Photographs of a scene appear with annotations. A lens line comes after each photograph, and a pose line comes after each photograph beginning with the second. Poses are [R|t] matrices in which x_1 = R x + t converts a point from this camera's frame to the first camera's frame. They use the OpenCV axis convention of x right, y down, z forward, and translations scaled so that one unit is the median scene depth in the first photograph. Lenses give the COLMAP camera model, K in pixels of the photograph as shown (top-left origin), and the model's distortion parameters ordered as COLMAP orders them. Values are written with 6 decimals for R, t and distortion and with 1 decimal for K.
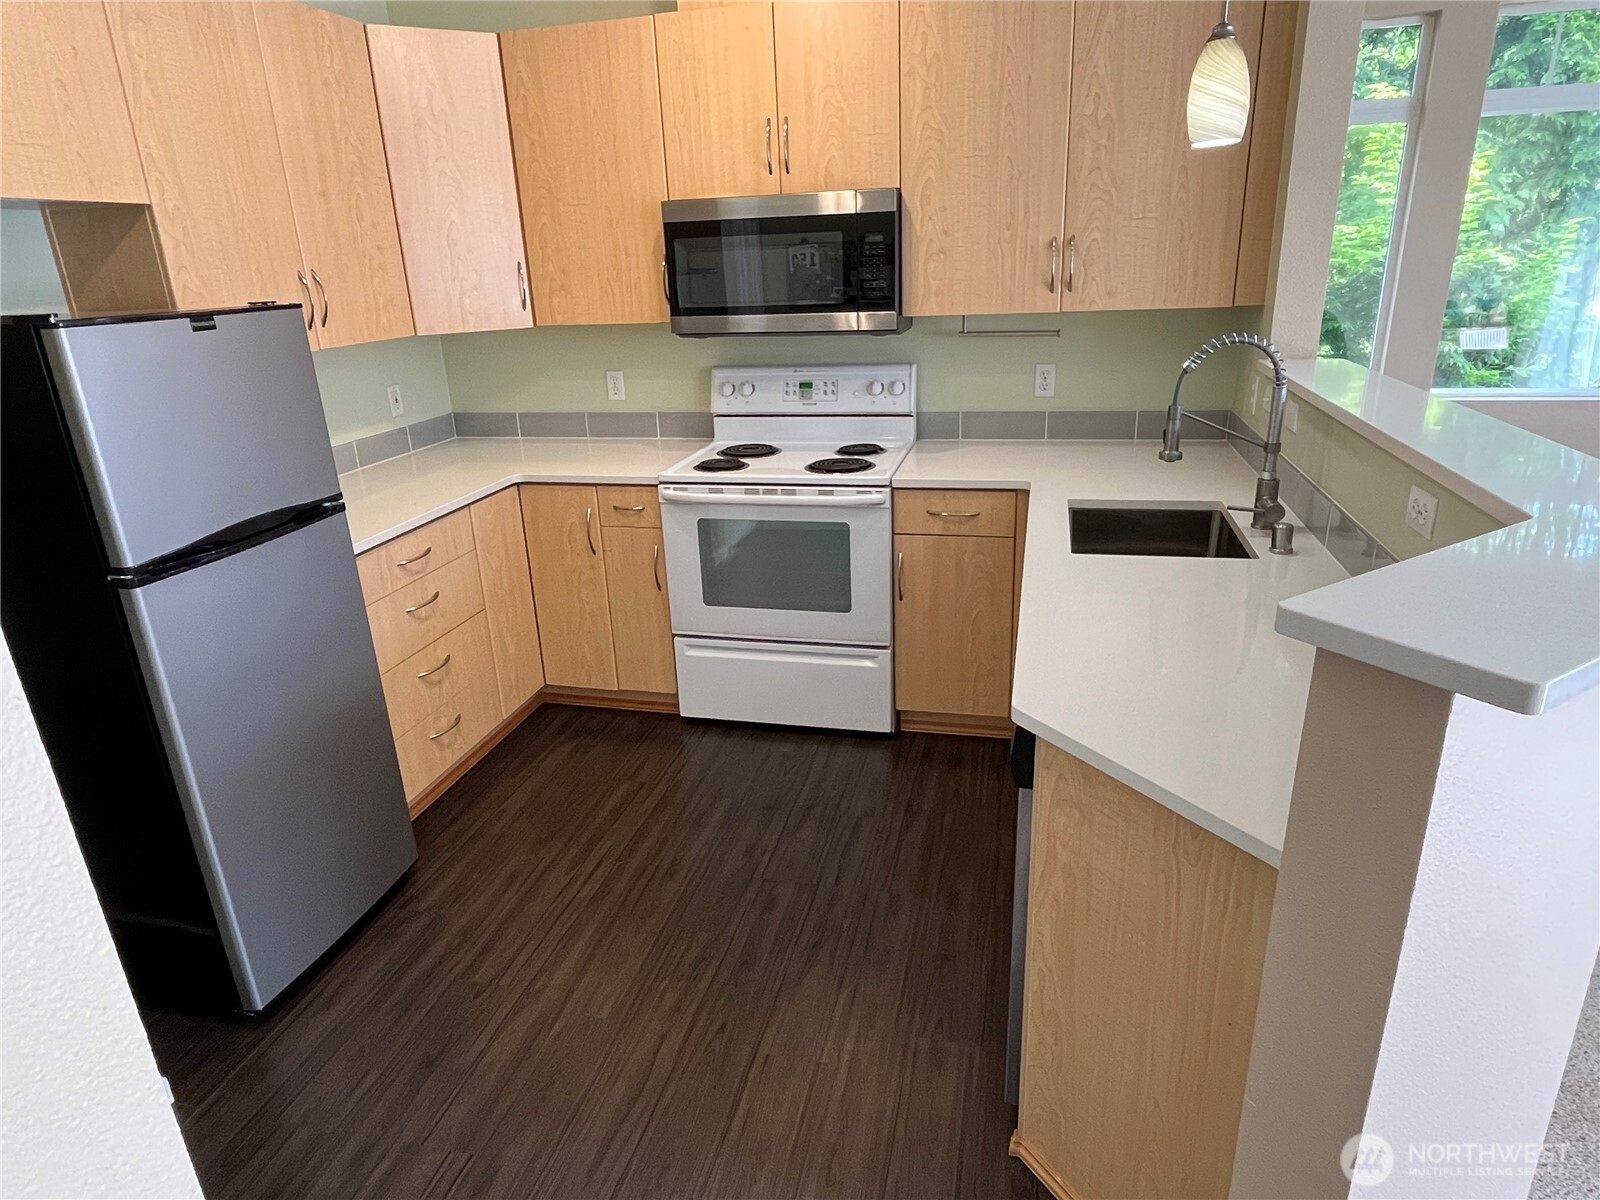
lens RADIAL K [[957.6, 0, 800.0], [0, 957.6, 600.0], [0, 0, 1]] dist [-0.007842, -0.000099]
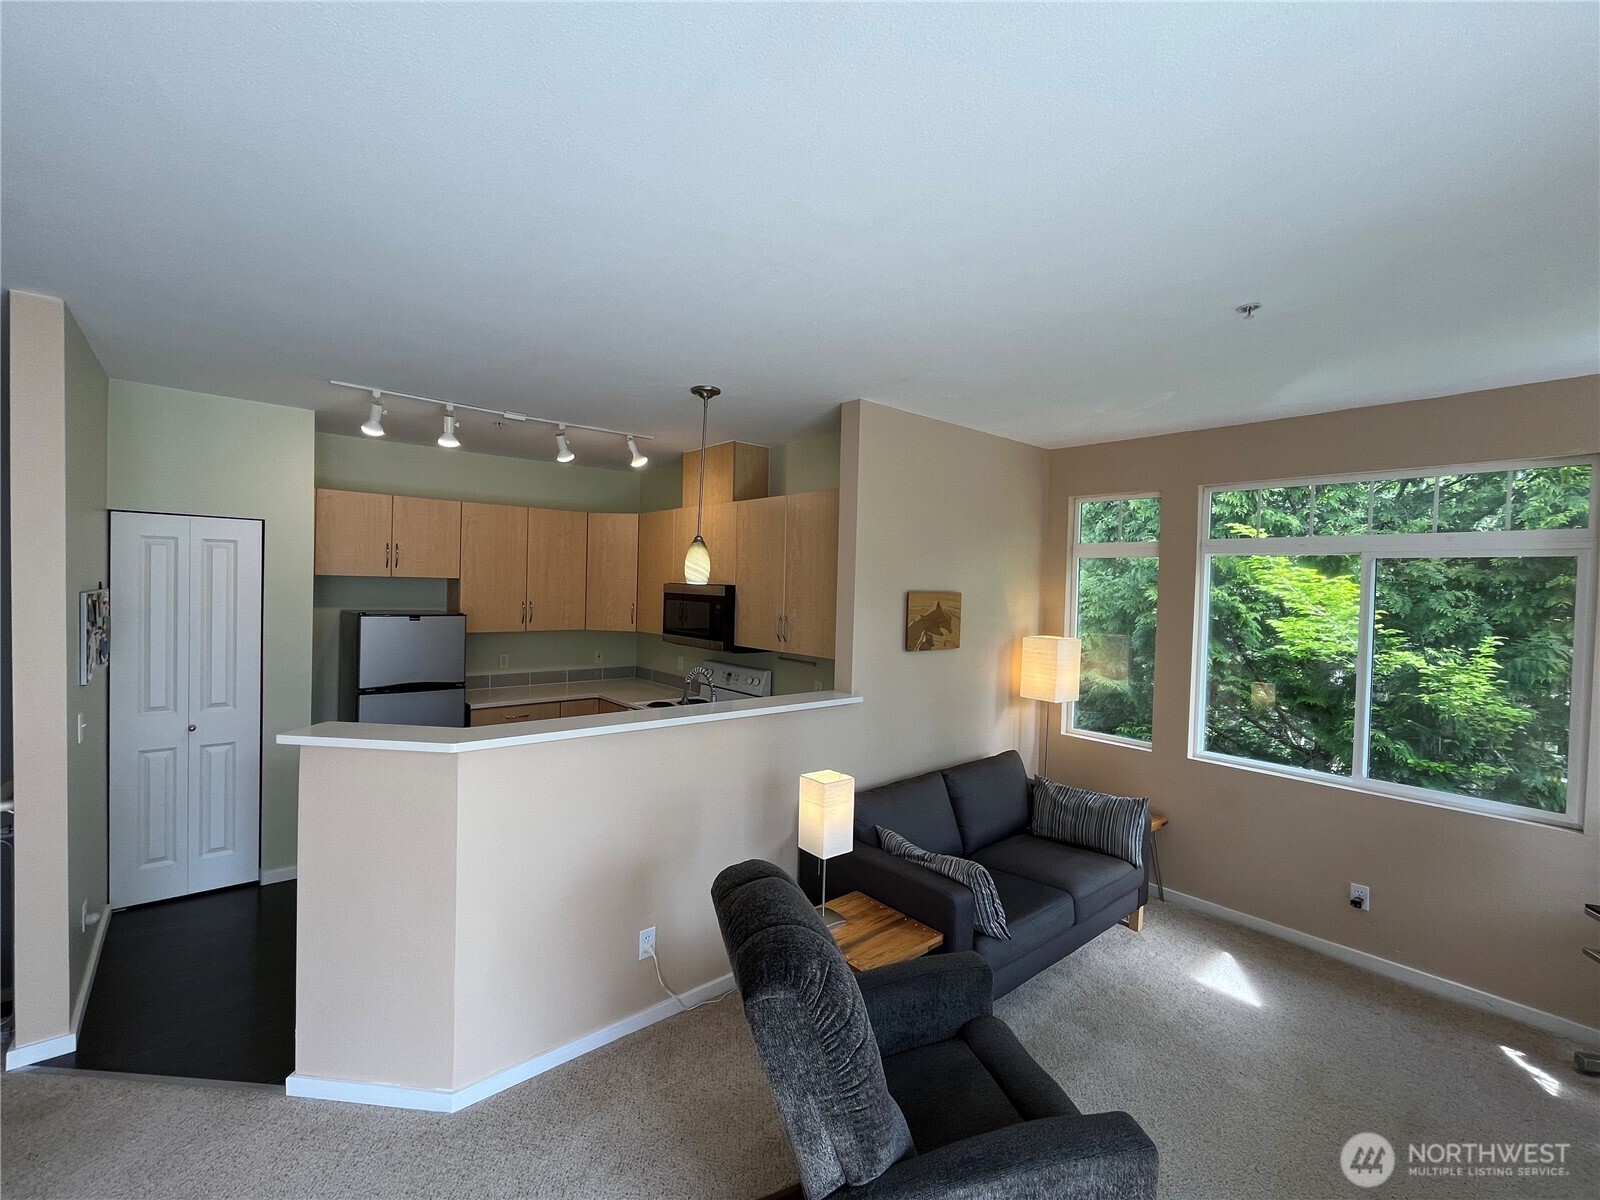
lens RADIAL K [[698.0, 0, 800.0], [0, 698.0, 600.0], [0, 0, 1]] dist [-0.000415, -0.000019]
pose [[0.812856, 0.078725, -0.577120, 1.010452], [-0.255420, 0.938654, -0.231709, -0.082368], [0.523475, 0.335754, 0.783099, -0.089208]]
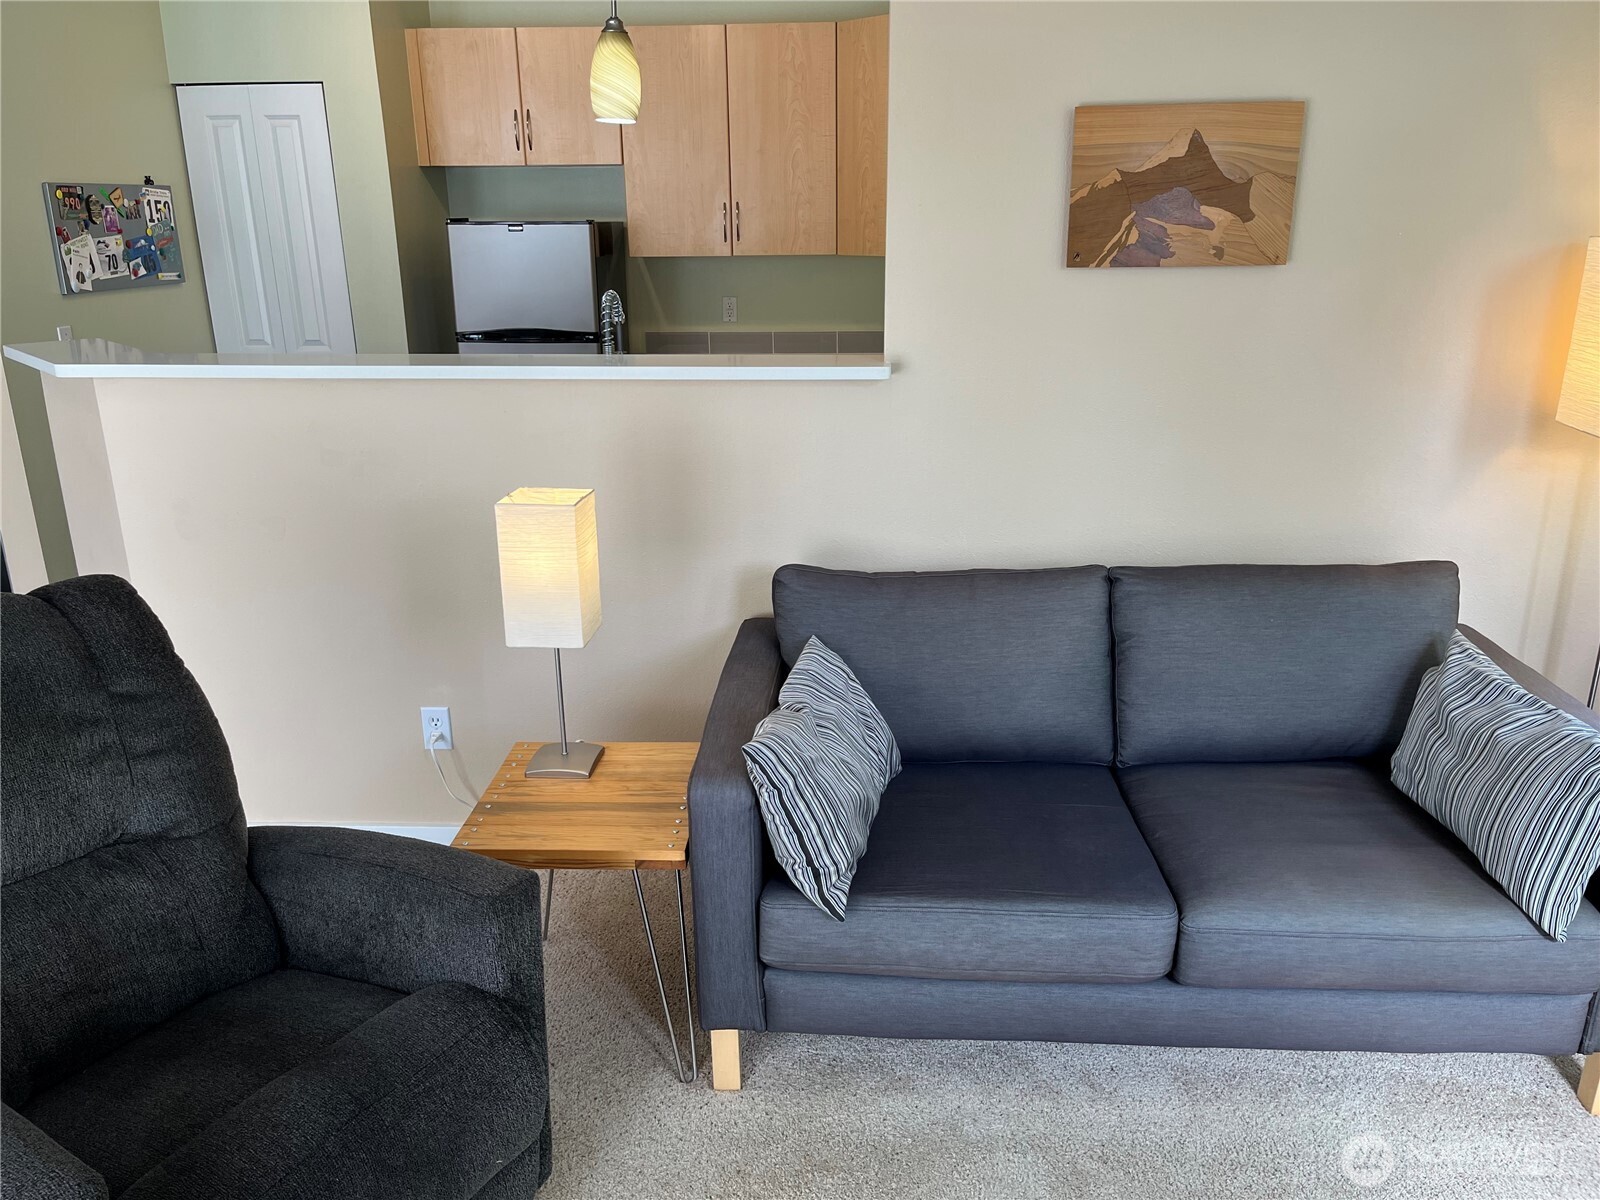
lens RADIAL K [[1219.2, 0, 800.0], [0, 1219.2, 600.0], [0, 0, 1]] dist [0.026953, -0.007126]
pose [[0.189664, 0.335517, -0.922744, 1.289379], [-0.332485, 0.906225, 0.261170, -0.269029], [0.923840, 0.257264, 0.283433, 0.603539]]
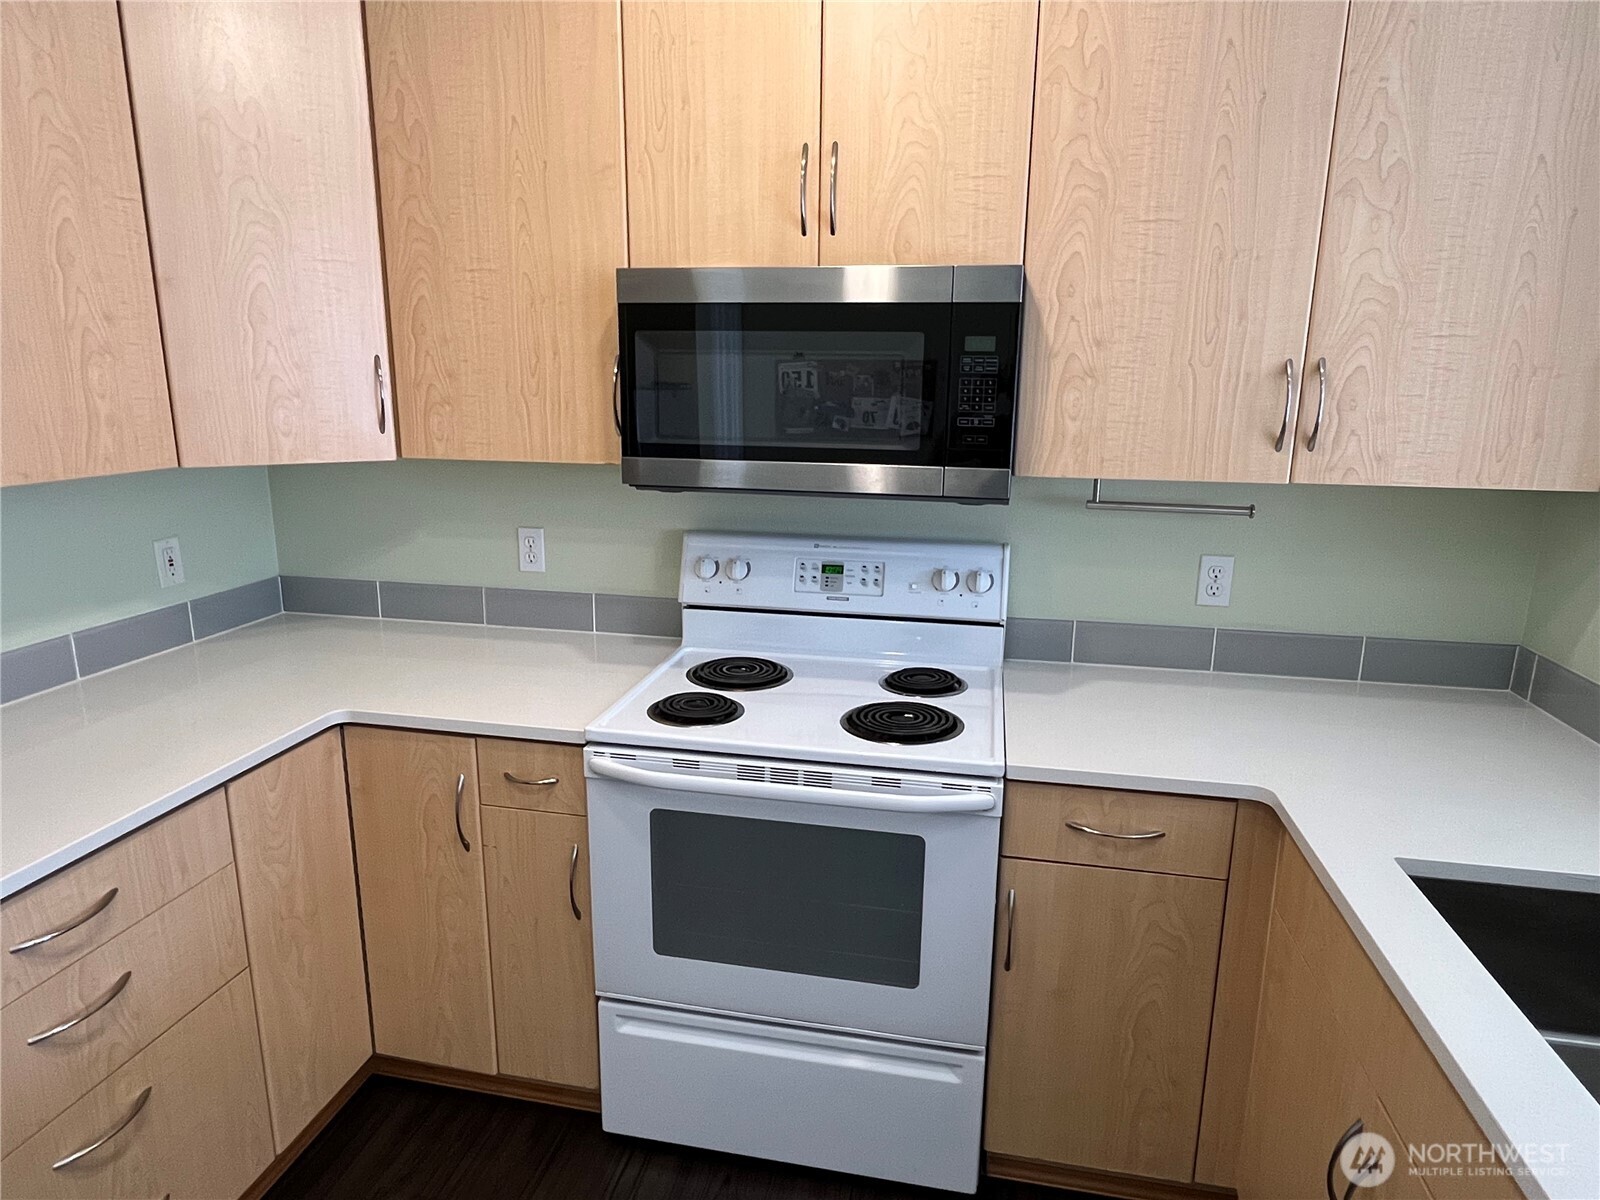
lens RADIAL K [[957.6, 0, 800.0], [0, 957.6, 600.0], [0, 0, 1]] dist [-0.007842, -0.000099]
pose [[0.997784, 0.038984, 0.053927, -0.053193], [-0.032417, 0.992520, -0.117697, -0.140610], [-0.058112, 0.115688, 0.991584, 0.411592]]
